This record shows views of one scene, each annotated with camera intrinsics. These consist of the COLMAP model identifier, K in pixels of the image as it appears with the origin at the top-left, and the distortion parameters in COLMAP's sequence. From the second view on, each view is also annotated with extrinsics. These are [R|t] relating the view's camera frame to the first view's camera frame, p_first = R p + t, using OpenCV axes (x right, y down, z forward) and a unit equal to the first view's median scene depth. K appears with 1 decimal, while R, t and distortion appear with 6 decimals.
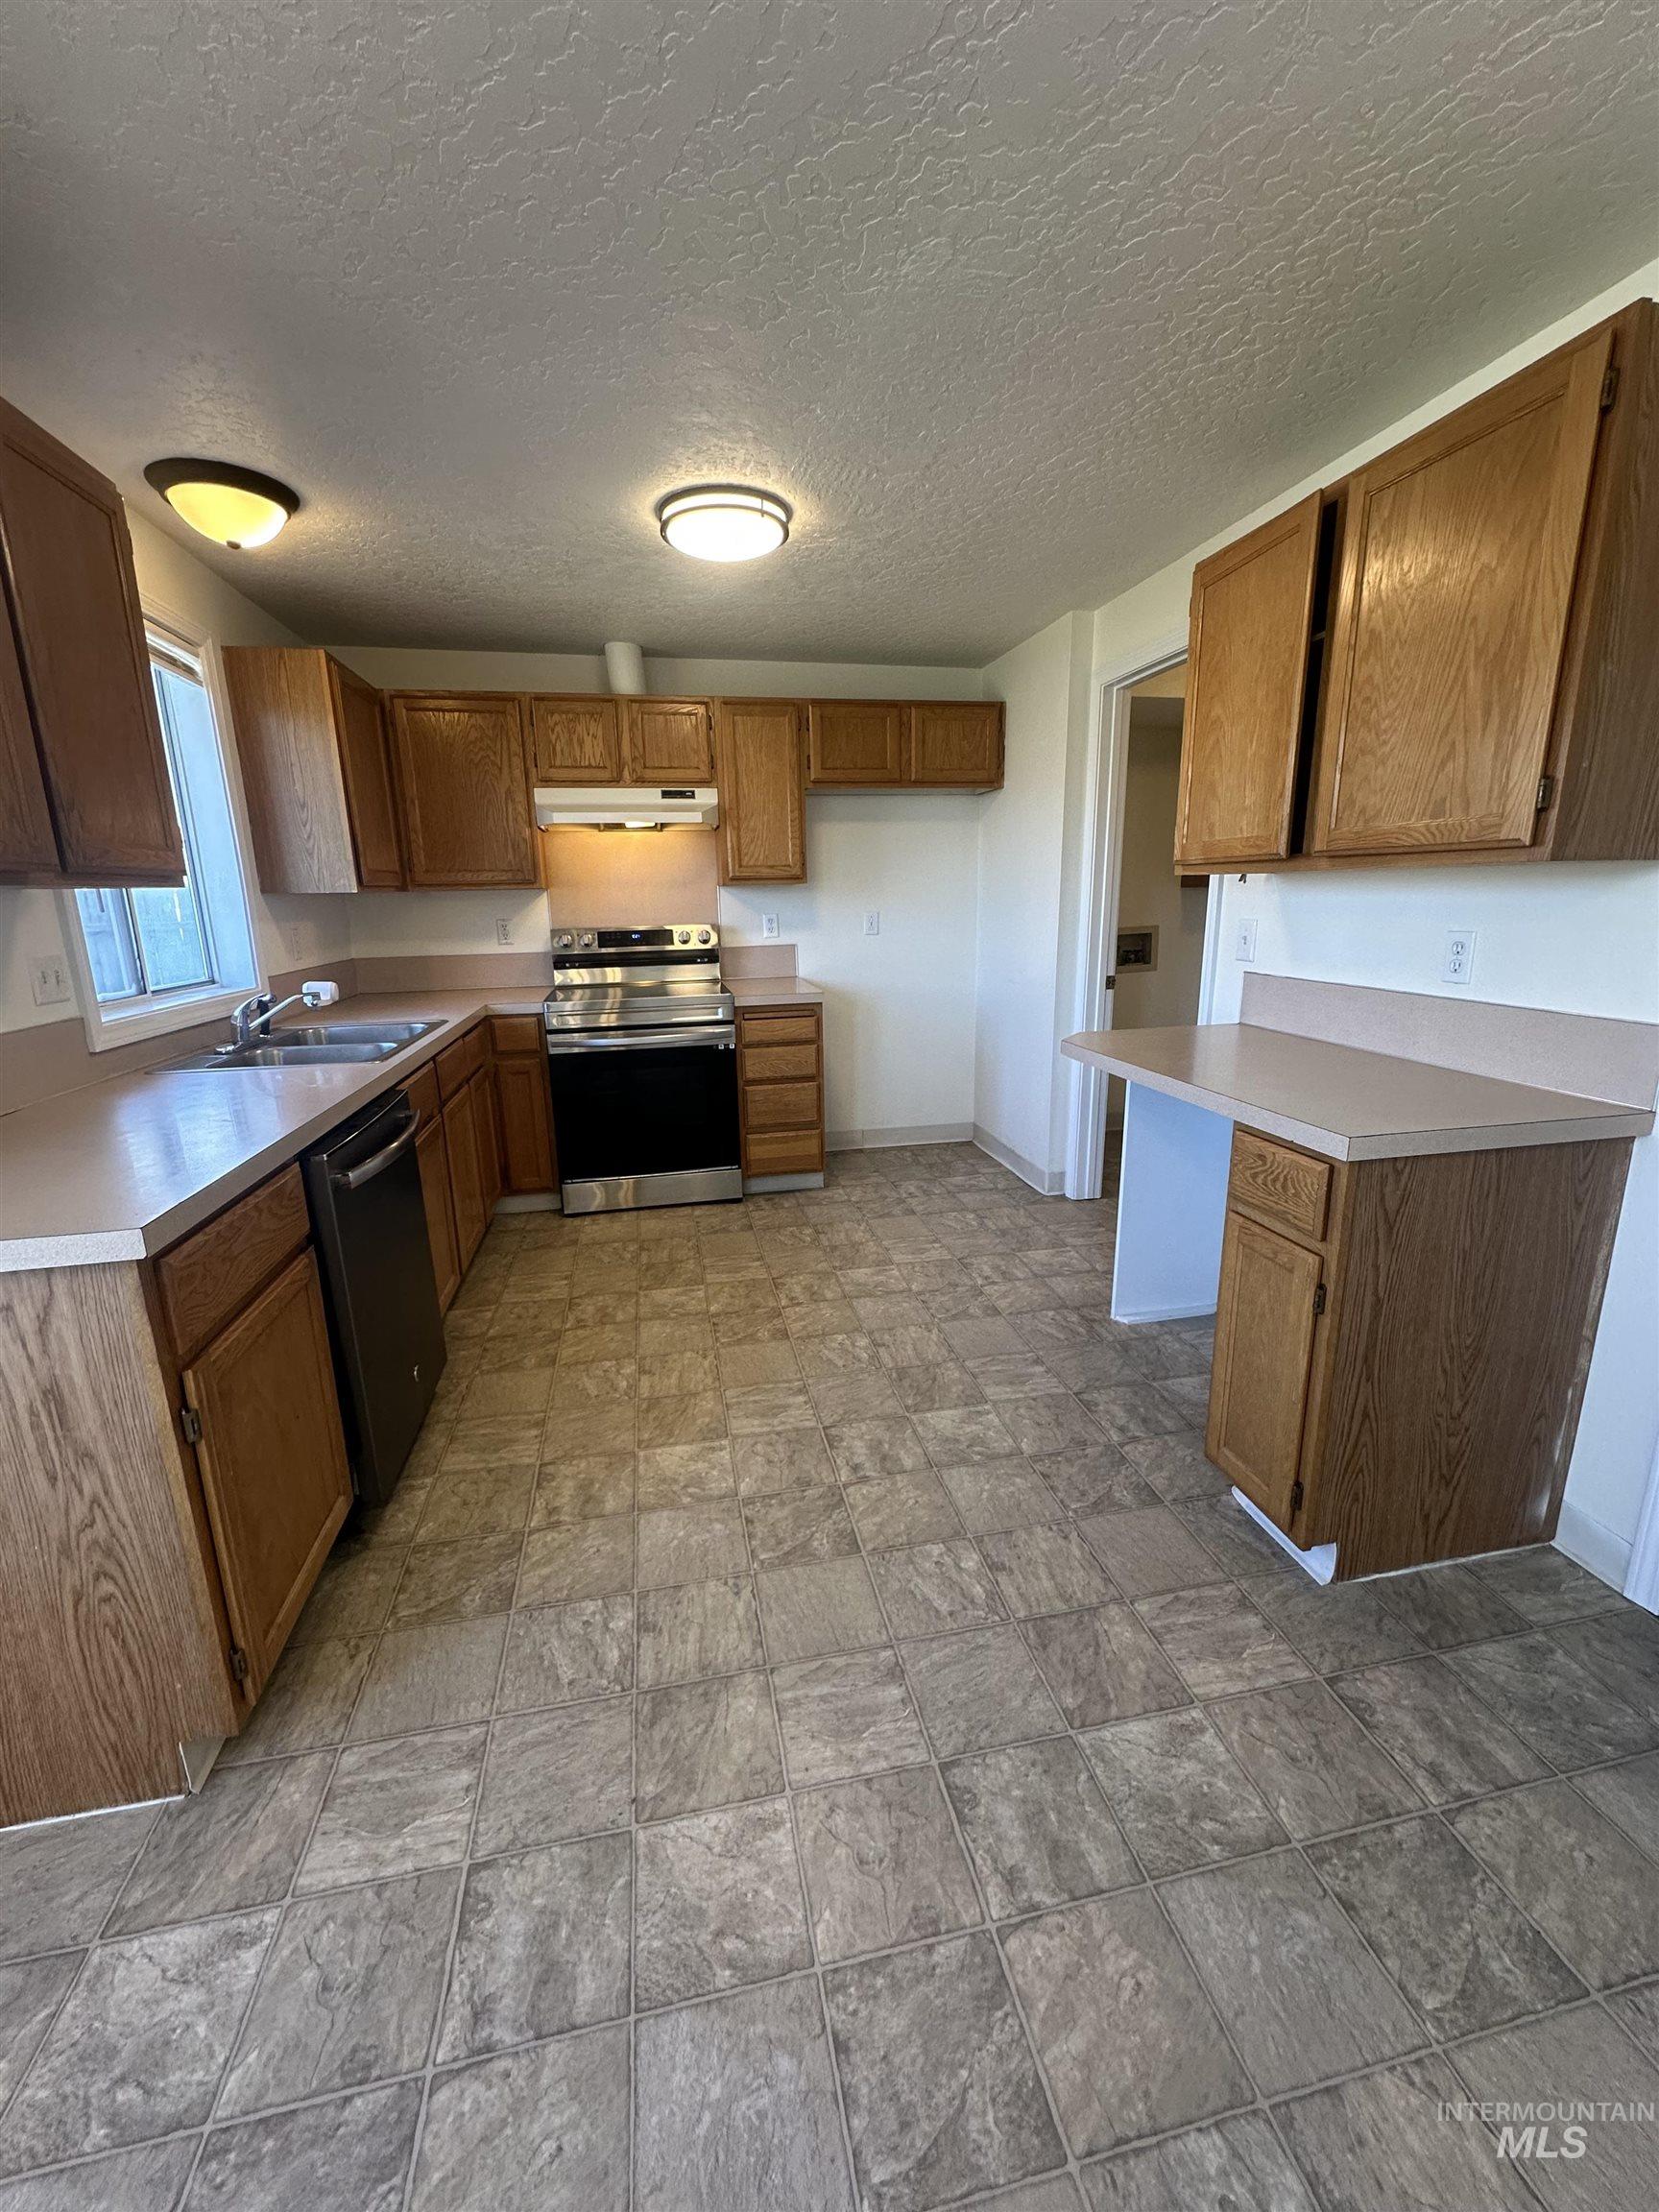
lens RADIAL K [[886.7, 0, 829.5], [0, 886.7, 1106.0], [0, 0, 1]] dist [-0.006629, 0.002383]
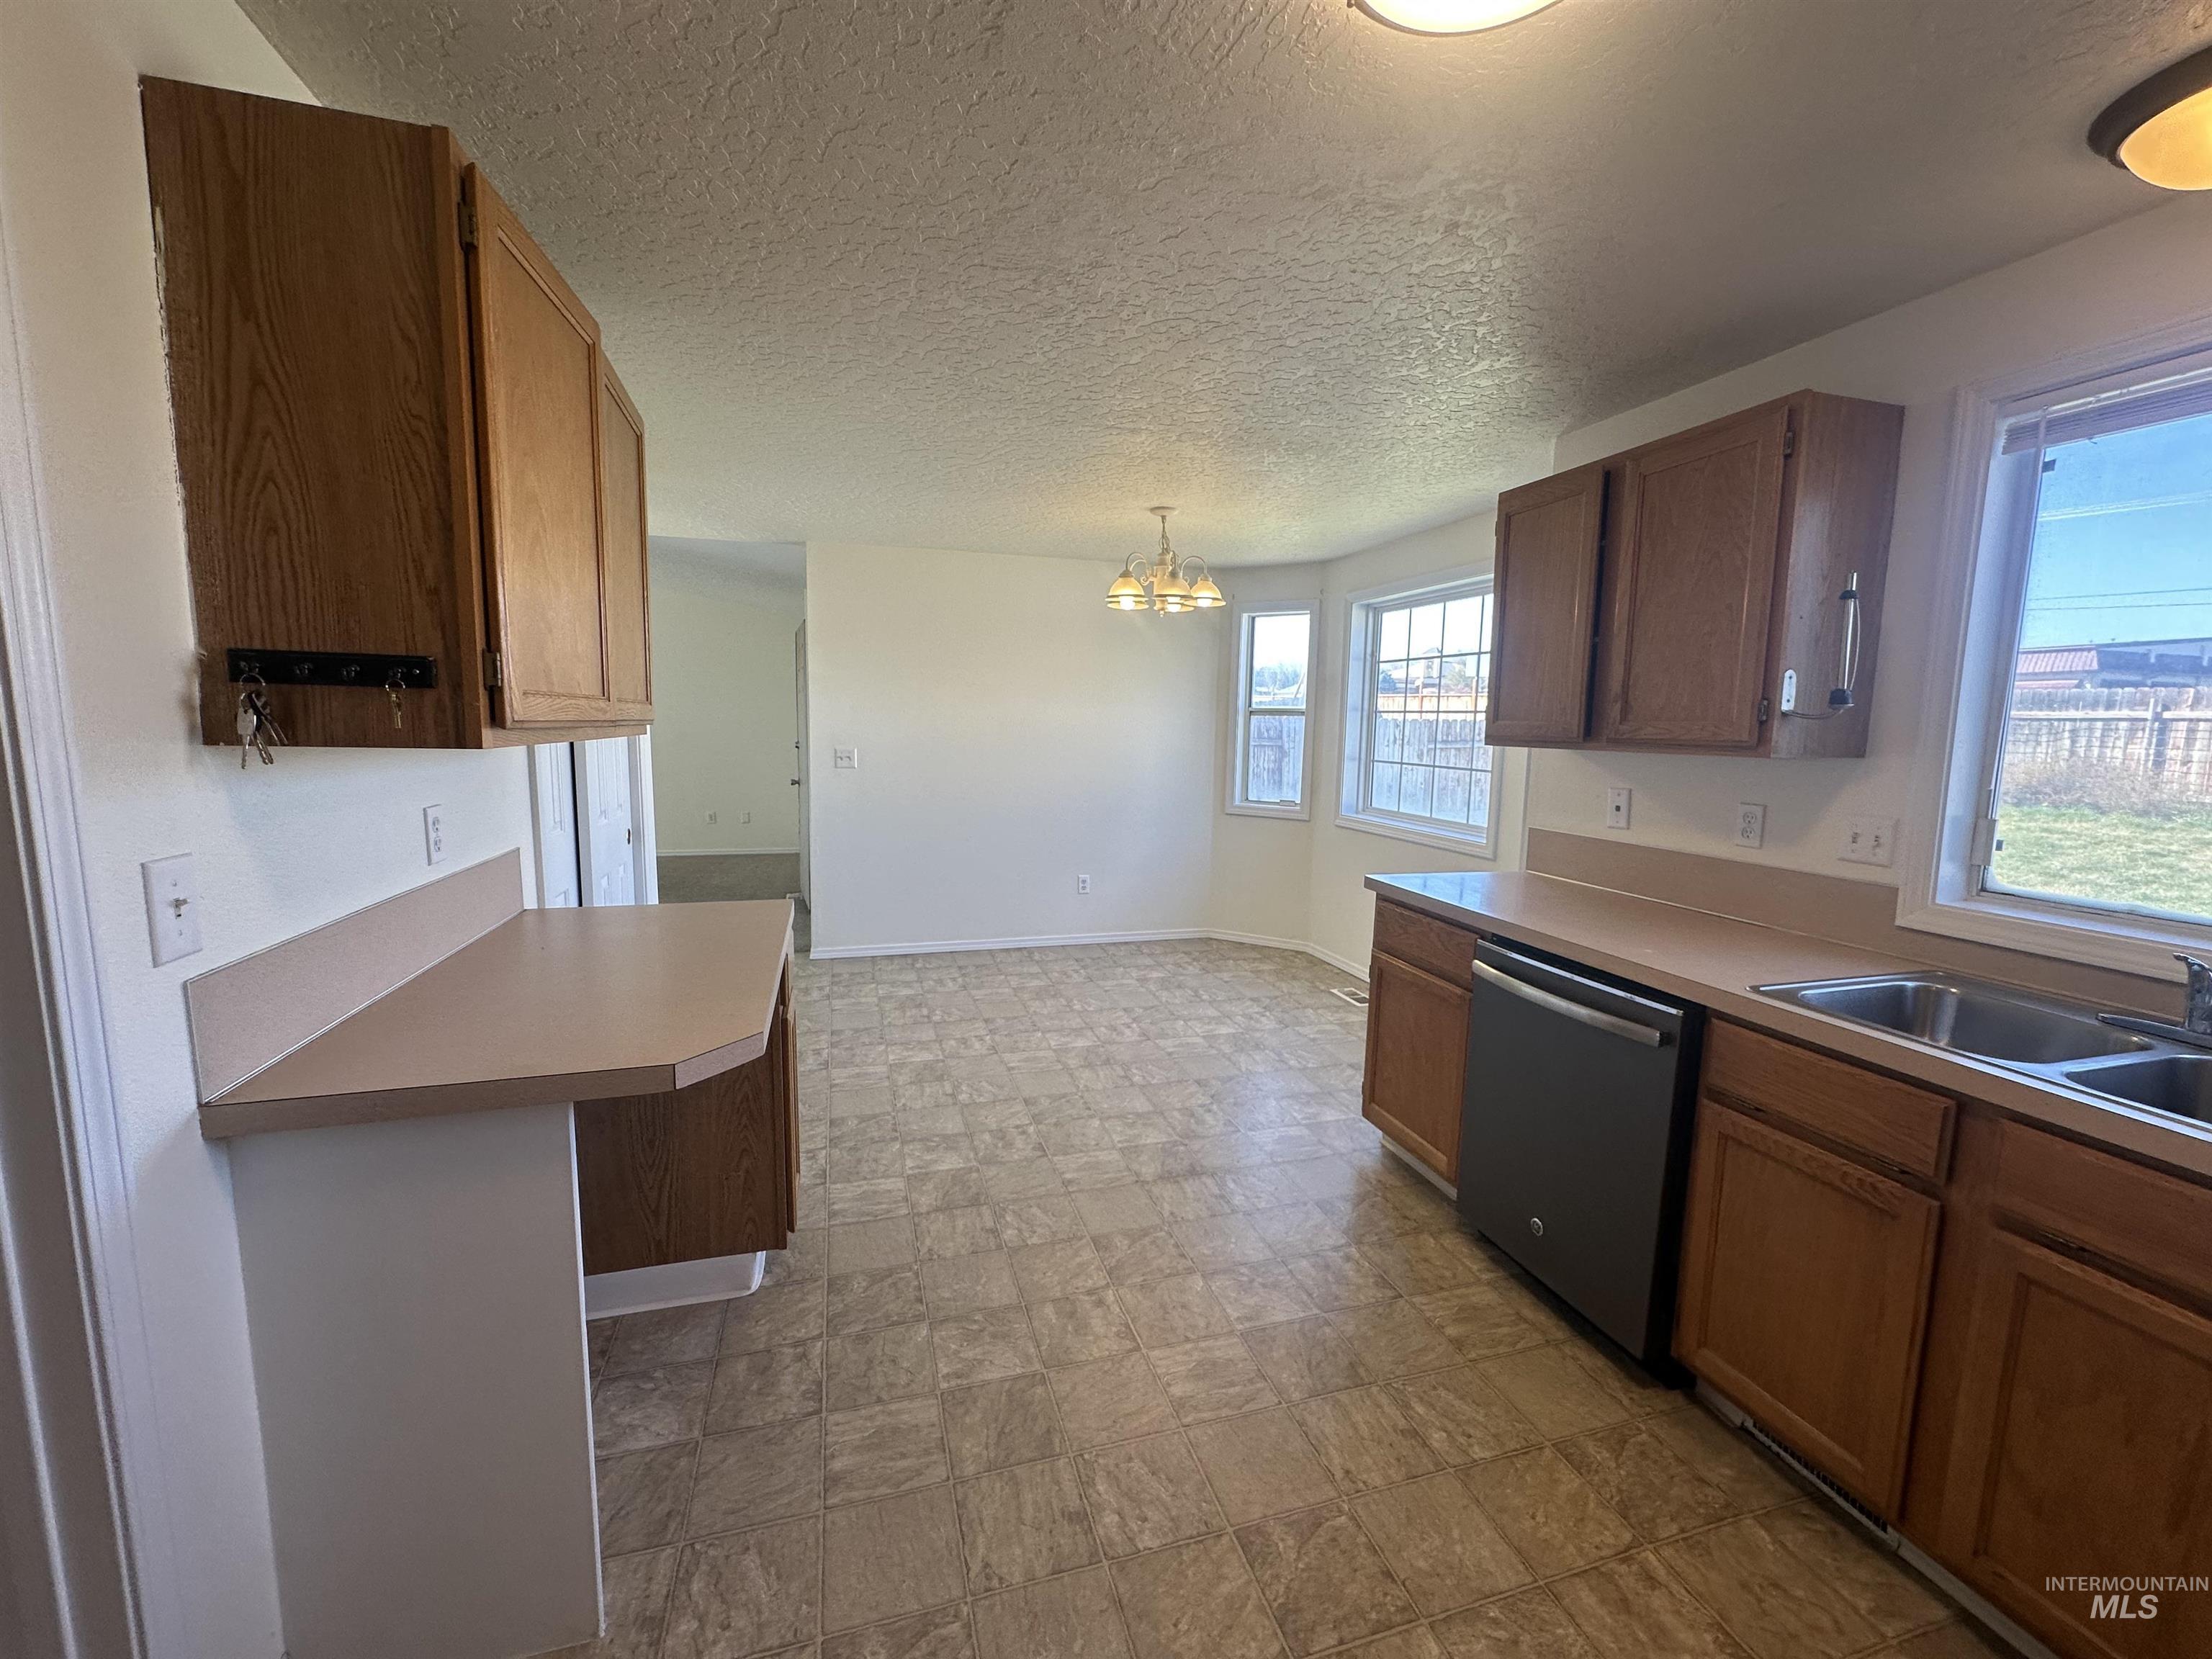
lens RADIAL K [[886.7, 0, 1102.0], [0, 886.7, 830.4], [0, 0, 1]] dist [-0.006629, 0.002383]
pose [[-0.996299, 0.007609, -0.085614, 0.099545], [-0.023096, 0.935739, 0.351936, -0.420238], [0.082790, 0.352611, -0.932100, 1.579970]]
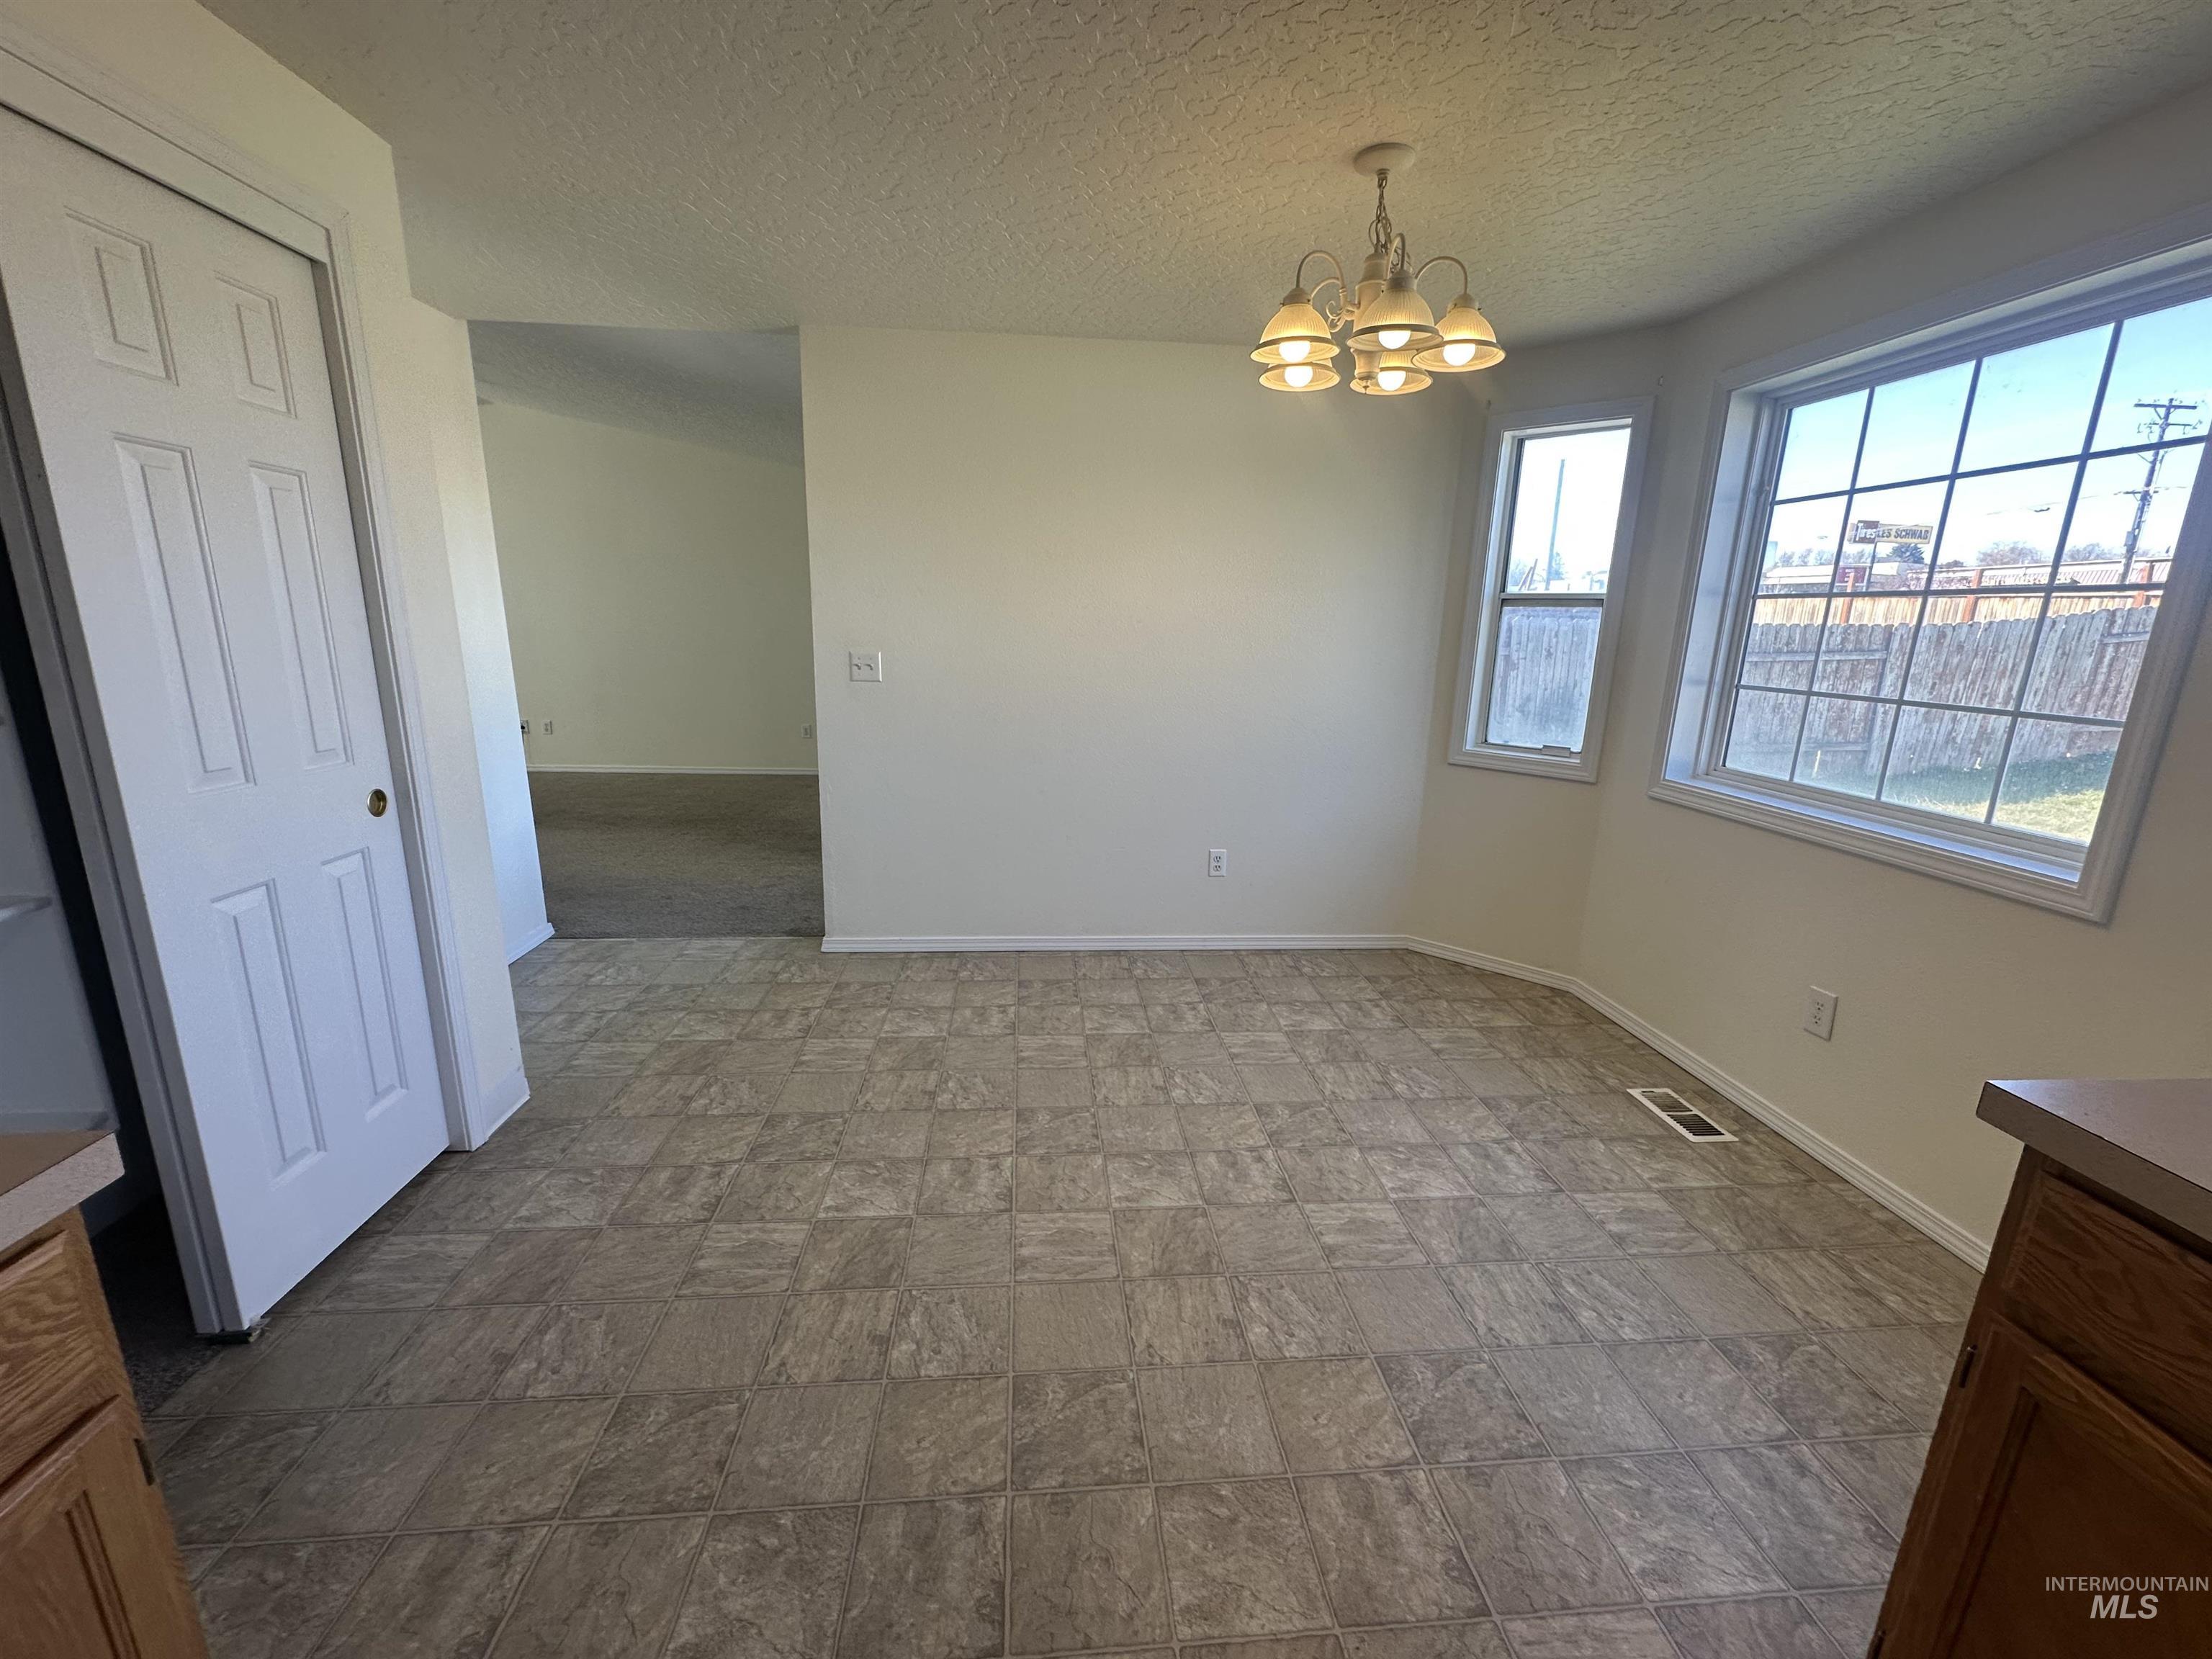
lens RADIAL K [[886.7, 0, 1102.0], [0, 886.7, 830.4], [0, 0, 1]] dist [-0.006629, 0.002383]
pose [[-0.993039, -0.035879, 0.112191, -0.024122], [0.018329, 0.893808, 0.448075, -0.215225], [-0.116354, 0.447012, -0.886928, 0.820196]]
